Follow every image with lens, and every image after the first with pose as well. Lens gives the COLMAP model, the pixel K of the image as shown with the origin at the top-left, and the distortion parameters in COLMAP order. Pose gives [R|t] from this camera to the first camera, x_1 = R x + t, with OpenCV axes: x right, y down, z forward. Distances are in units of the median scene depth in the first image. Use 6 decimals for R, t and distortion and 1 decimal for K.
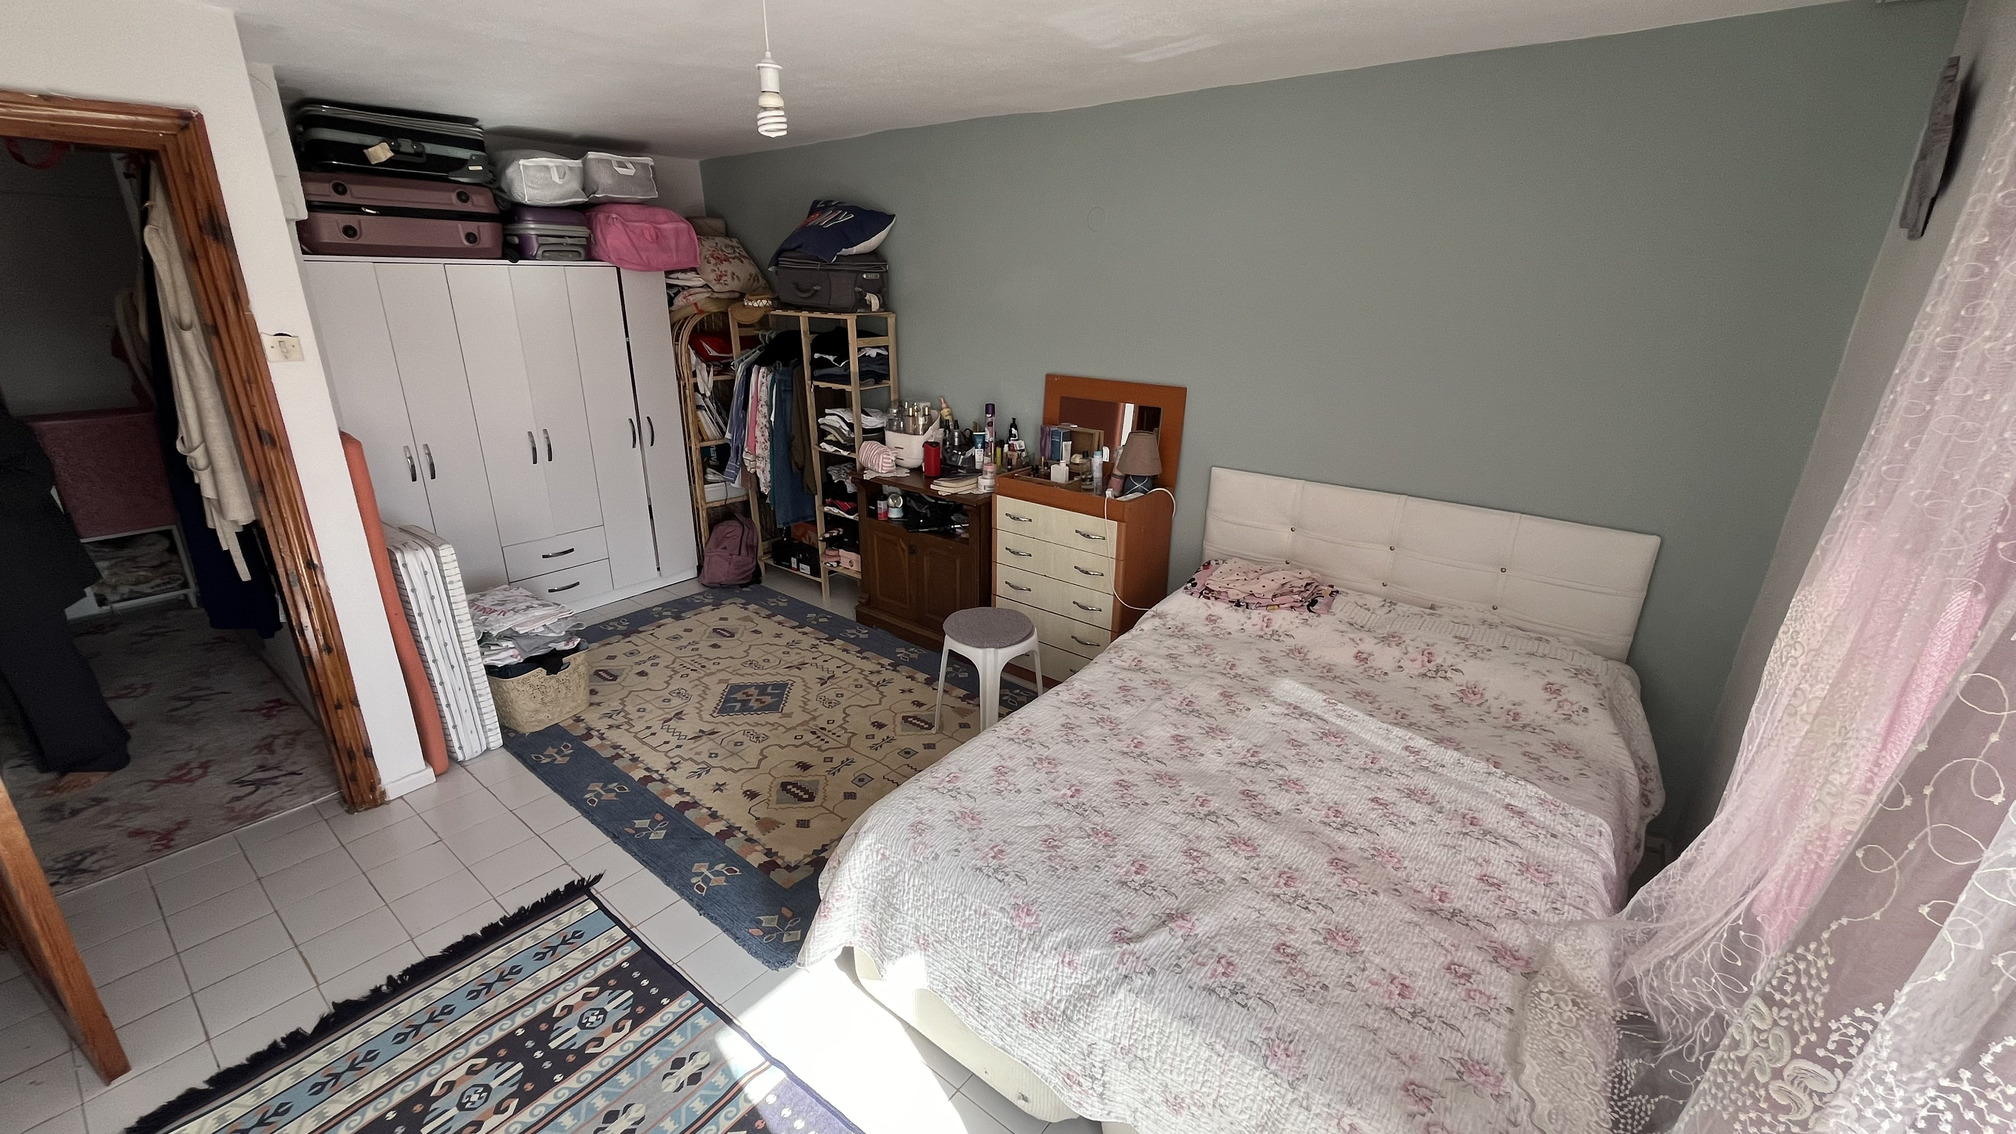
lens RADIAL K [[819.4, 0, 1008.2], [0, 819.4, 562.0], [0, 0, 1]] dist [-0.002614, -0.000298]
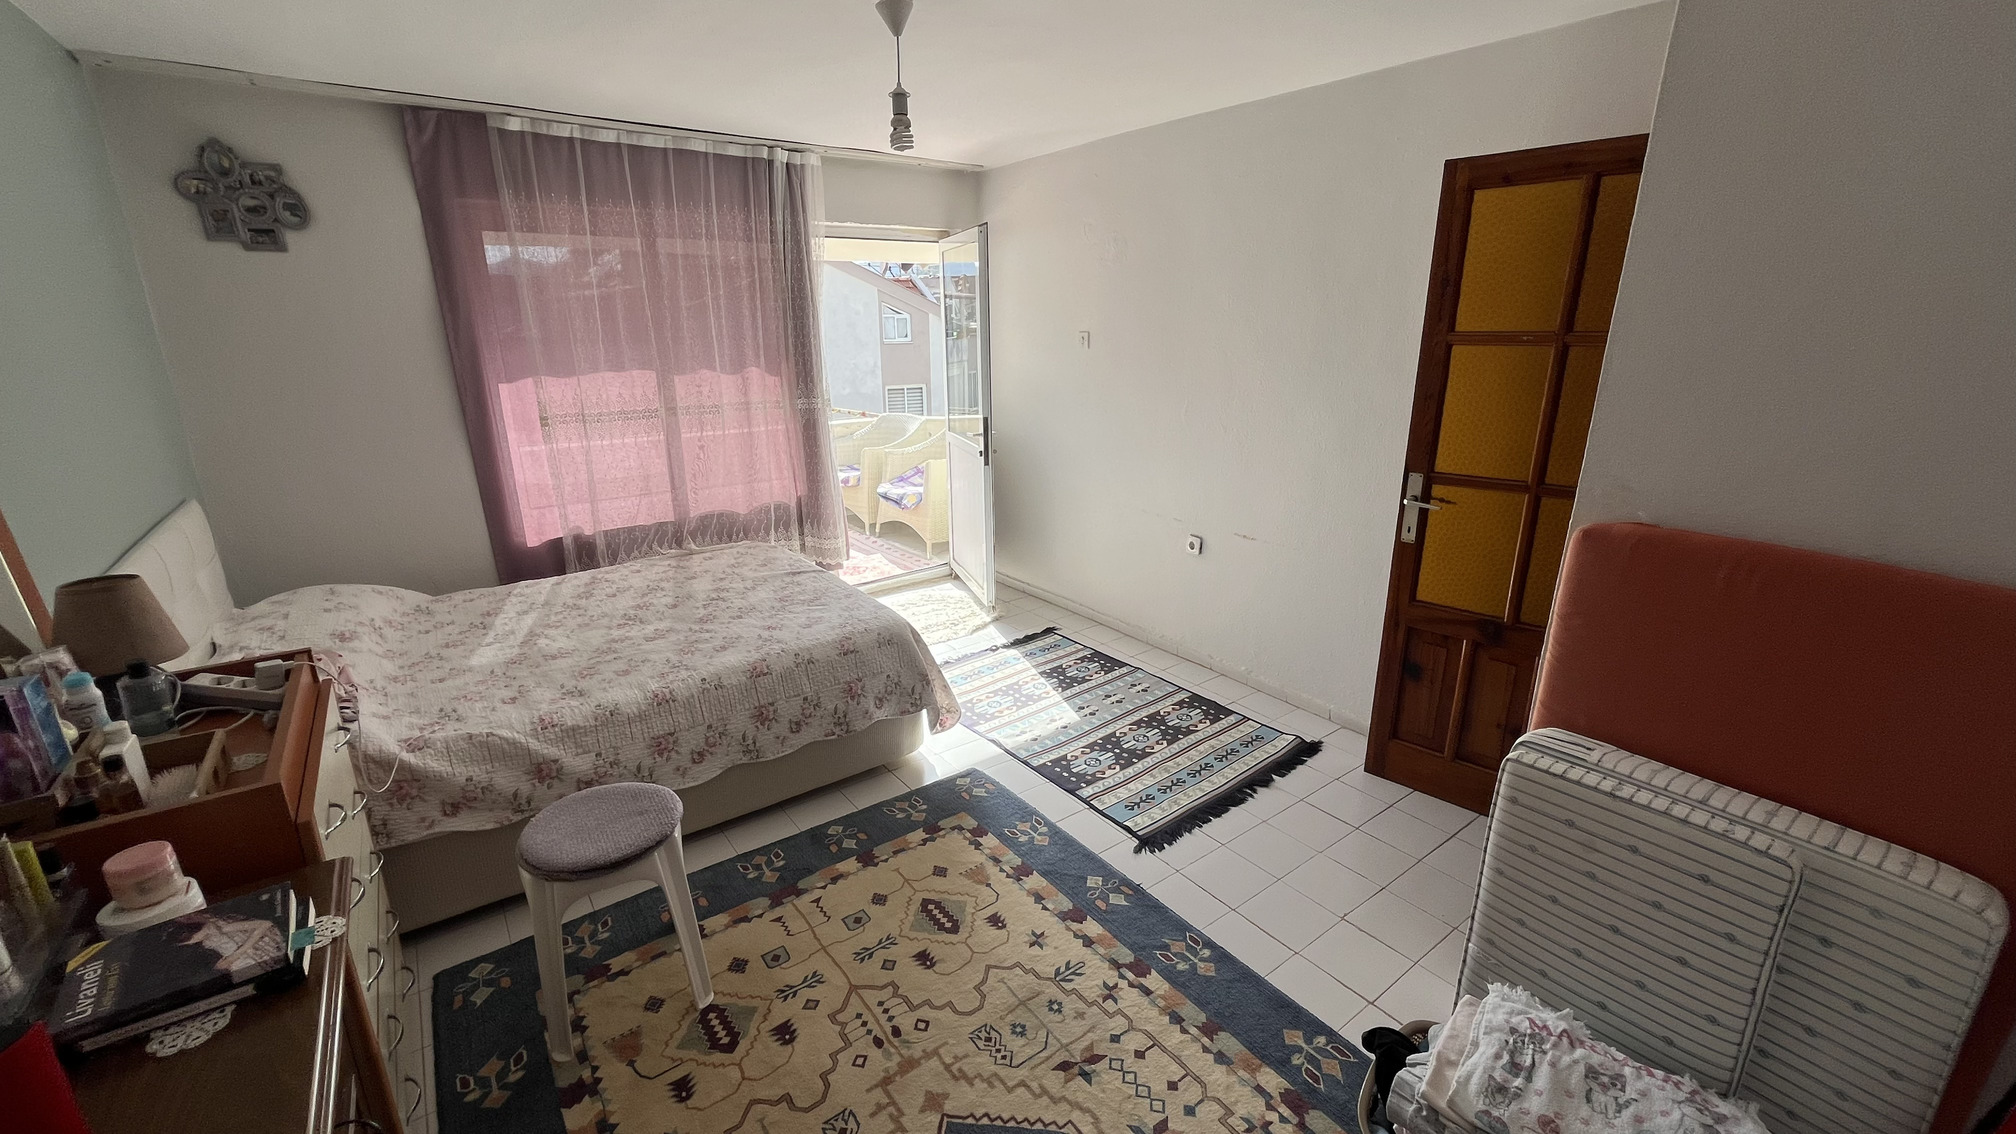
lens RADIAL K [[819.4, 0, 1007.7], [0, 819.4, 562.0], [0, 0, 1]] dist [-0.002614, -0.000298]
pose [[-0.966656, -0.081937, 0.242617, -0.558861], [0.075475, 0.814181, 0.575684, -0.512112], [-0.244704, 0.574800, -0.780849, 1.622408]]
